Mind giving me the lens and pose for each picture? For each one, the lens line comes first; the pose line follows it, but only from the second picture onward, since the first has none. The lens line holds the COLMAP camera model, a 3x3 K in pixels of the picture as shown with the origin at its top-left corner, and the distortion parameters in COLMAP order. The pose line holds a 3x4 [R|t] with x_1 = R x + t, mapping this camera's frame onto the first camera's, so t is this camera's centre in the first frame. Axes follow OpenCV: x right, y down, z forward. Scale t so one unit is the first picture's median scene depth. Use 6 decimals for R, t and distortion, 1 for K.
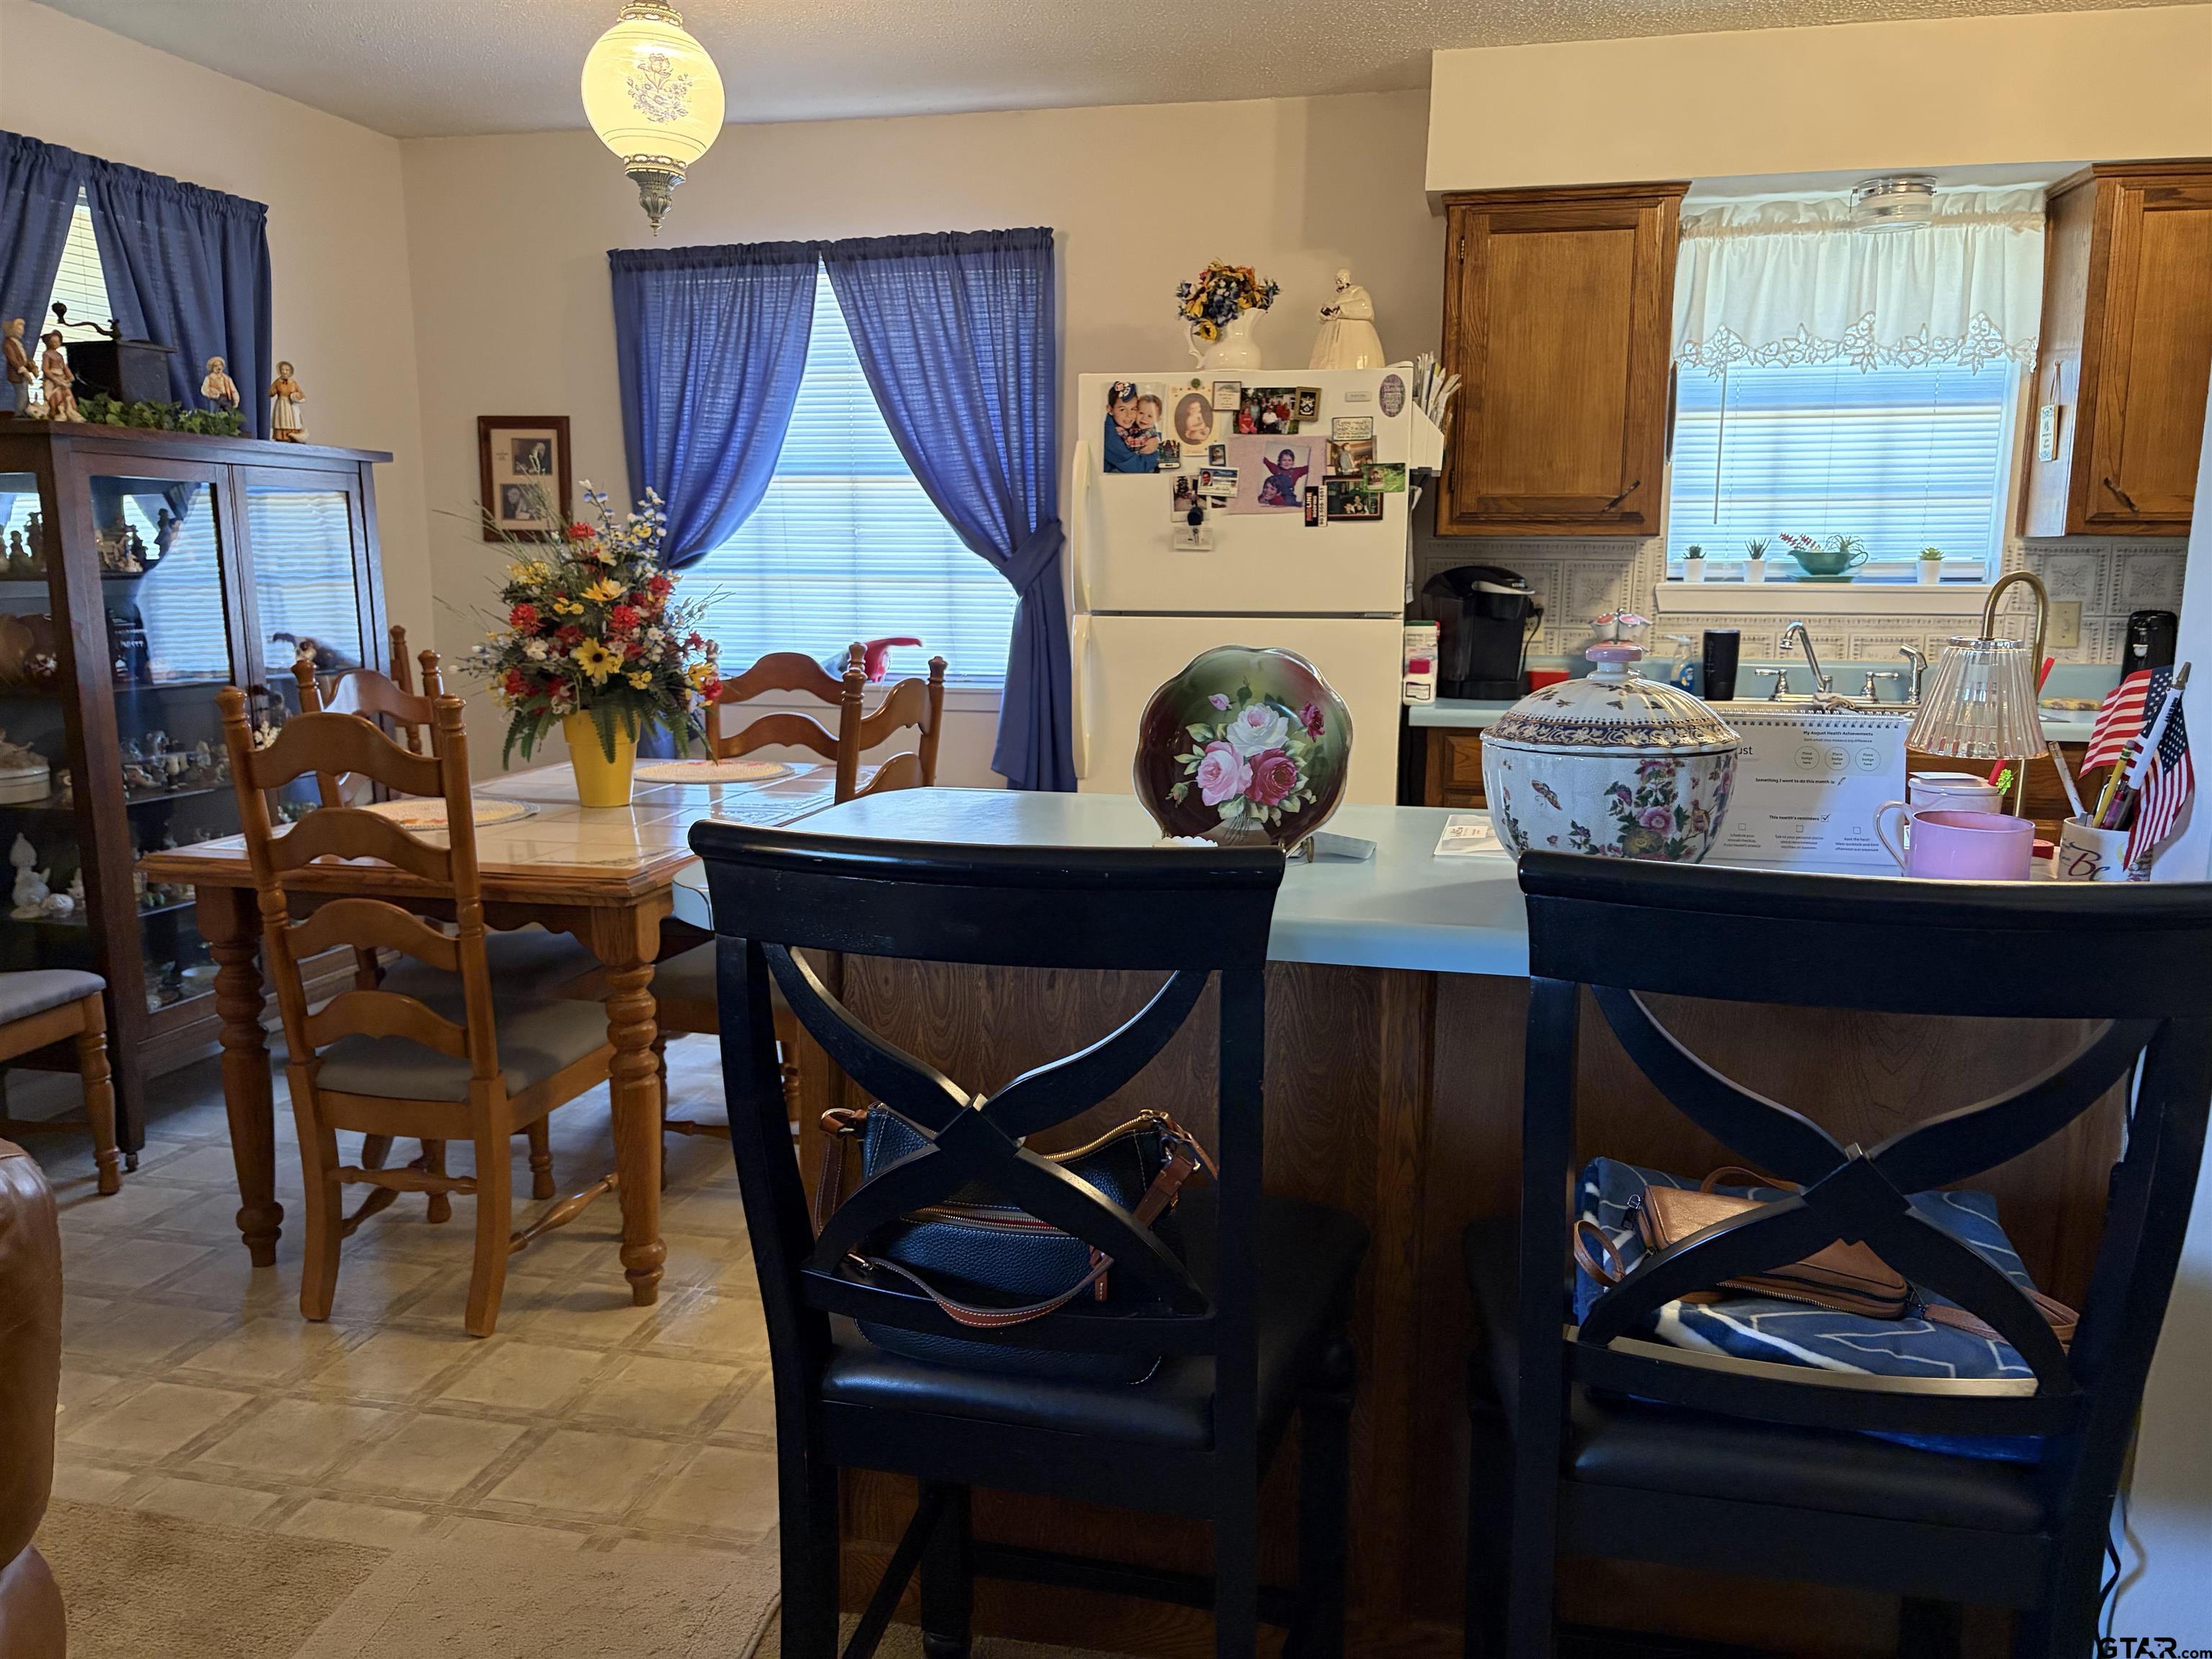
lens RADIAL K [[1658.7, 0, 1148.0], [0, 1658.7, 854.5], [0, 0, 1]] dist [0.049595, -0.053561]
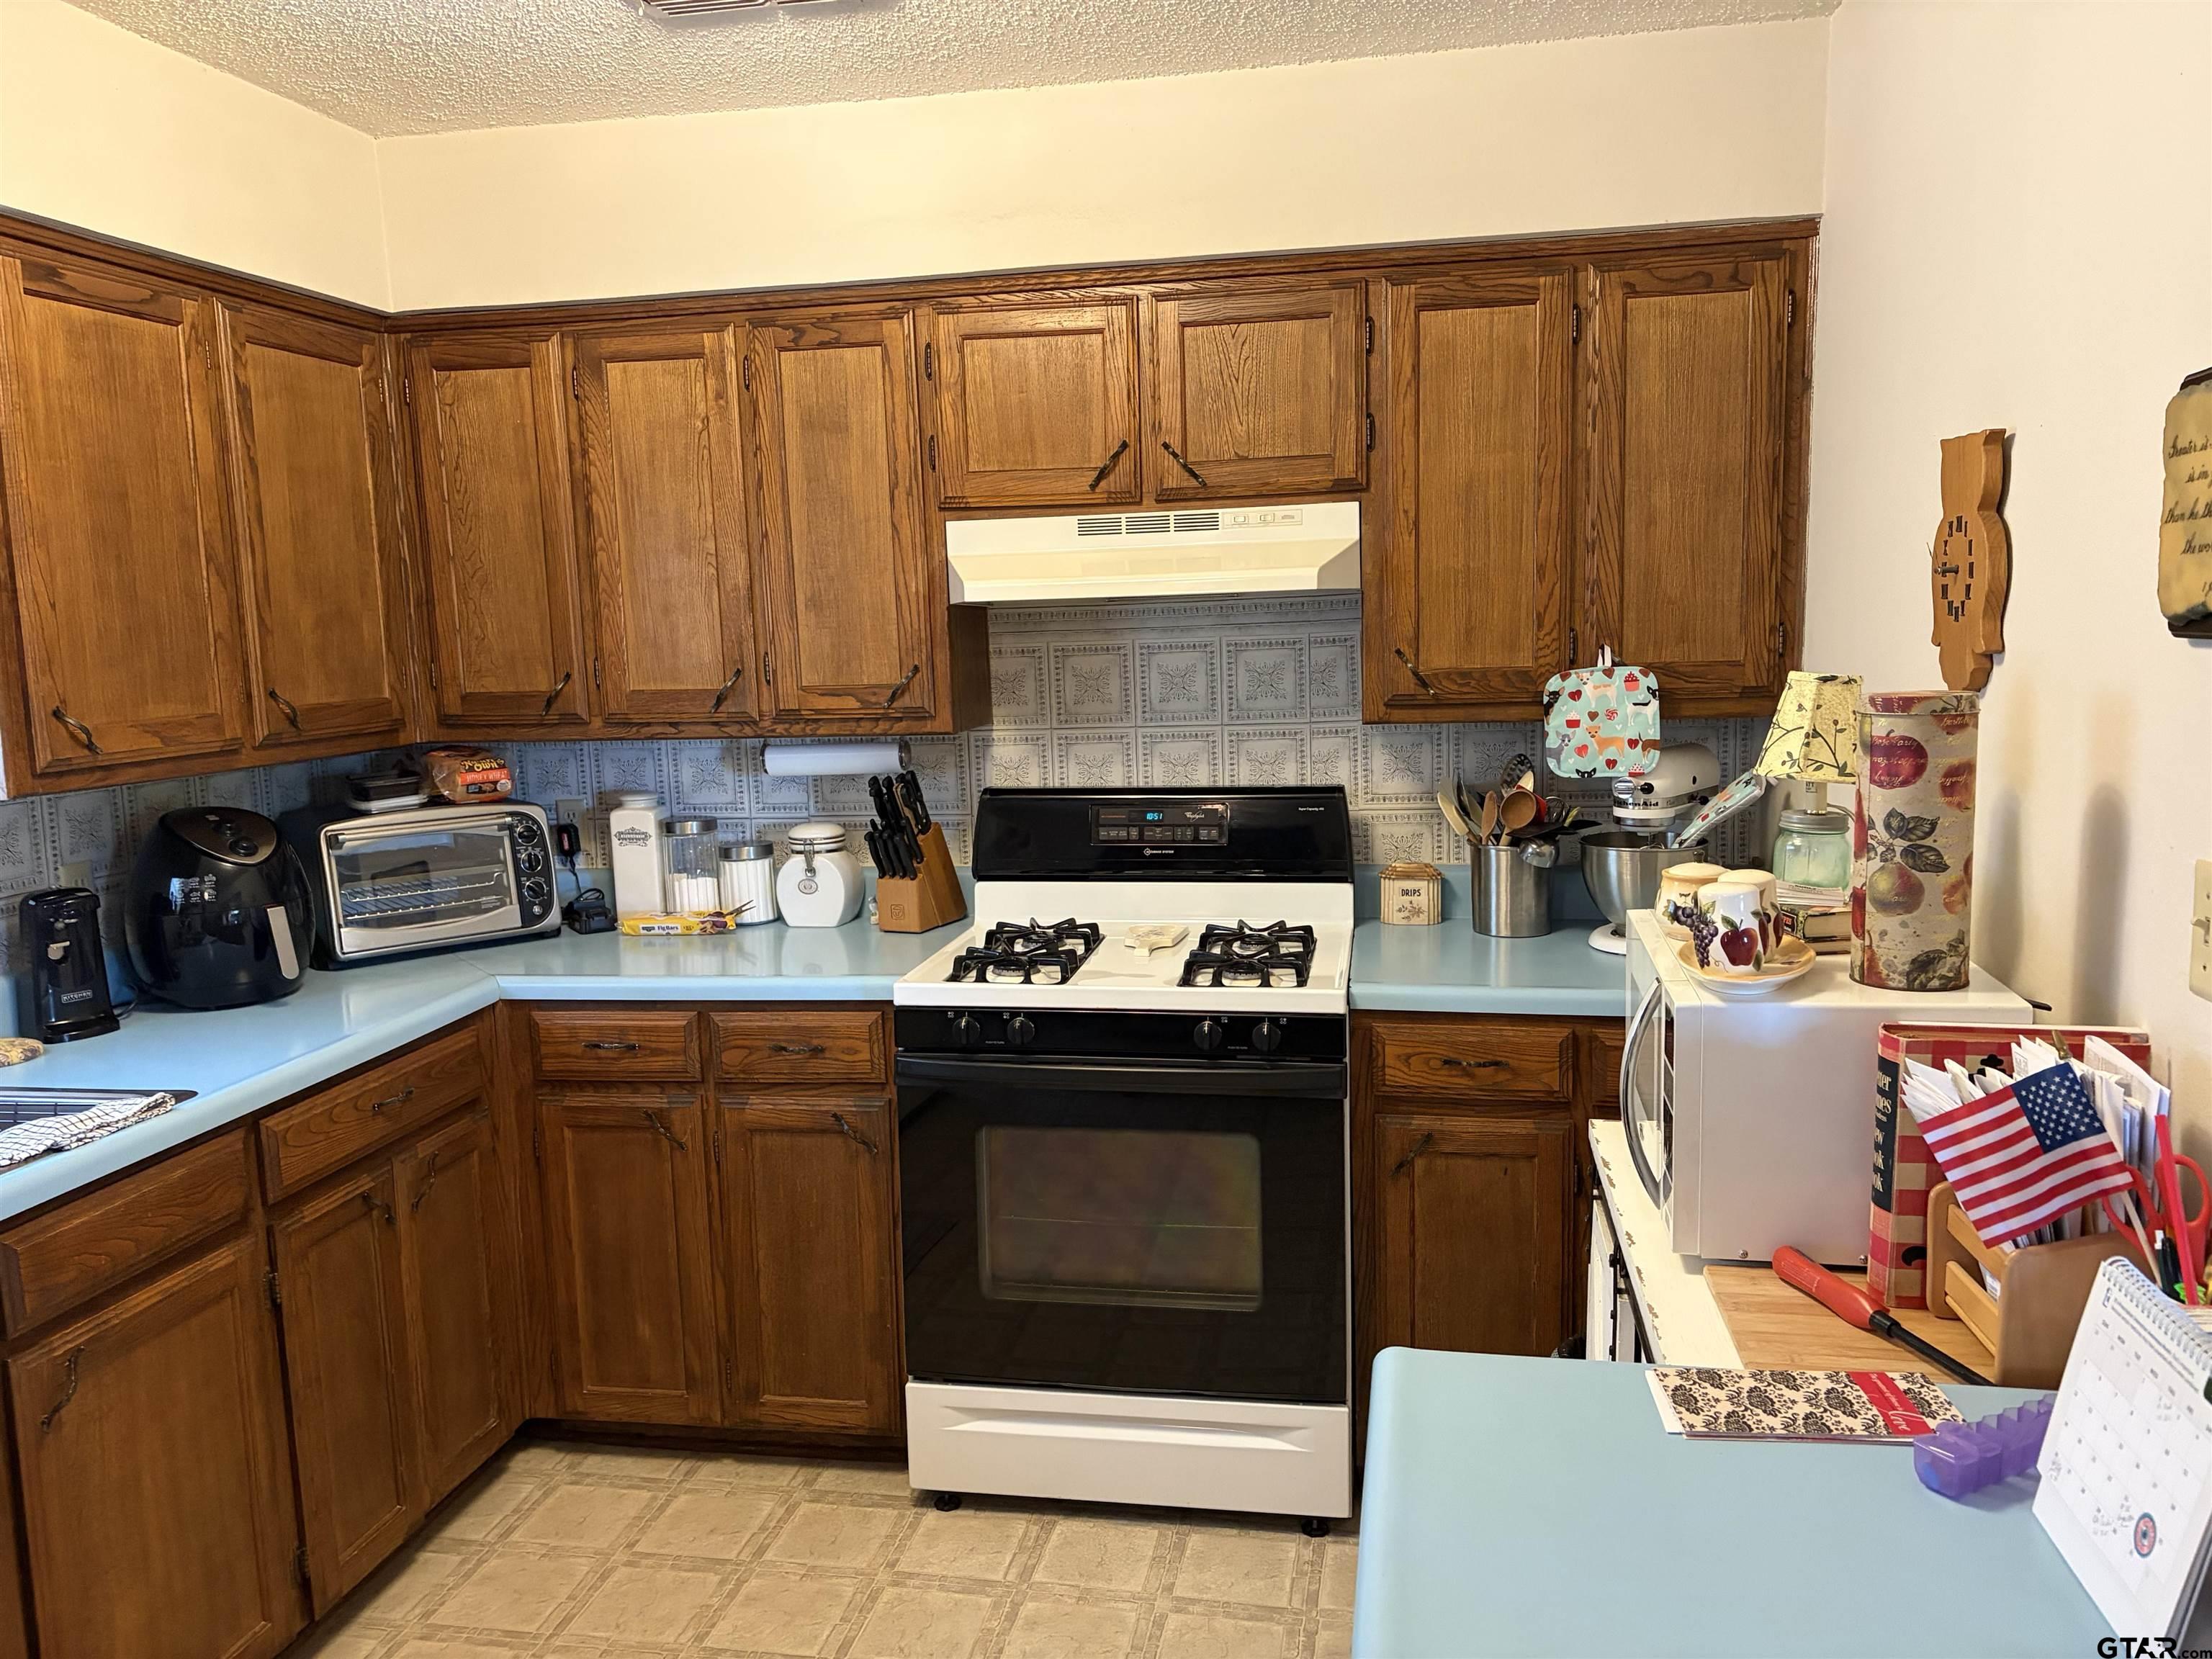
lens RADIAL K [[1658.7, 0, 1110.0], [0, 1658.7, 839.2], [0, 0, 1]] dist [0.049595, -0.053561]
pose [[-0.017914, -0.137324, 0.990364, -0.065353], [0.197310, 0.970559, 0.138147, -0.178211], [-0.980177, 0.197883, 0.009709, 0.593715]]
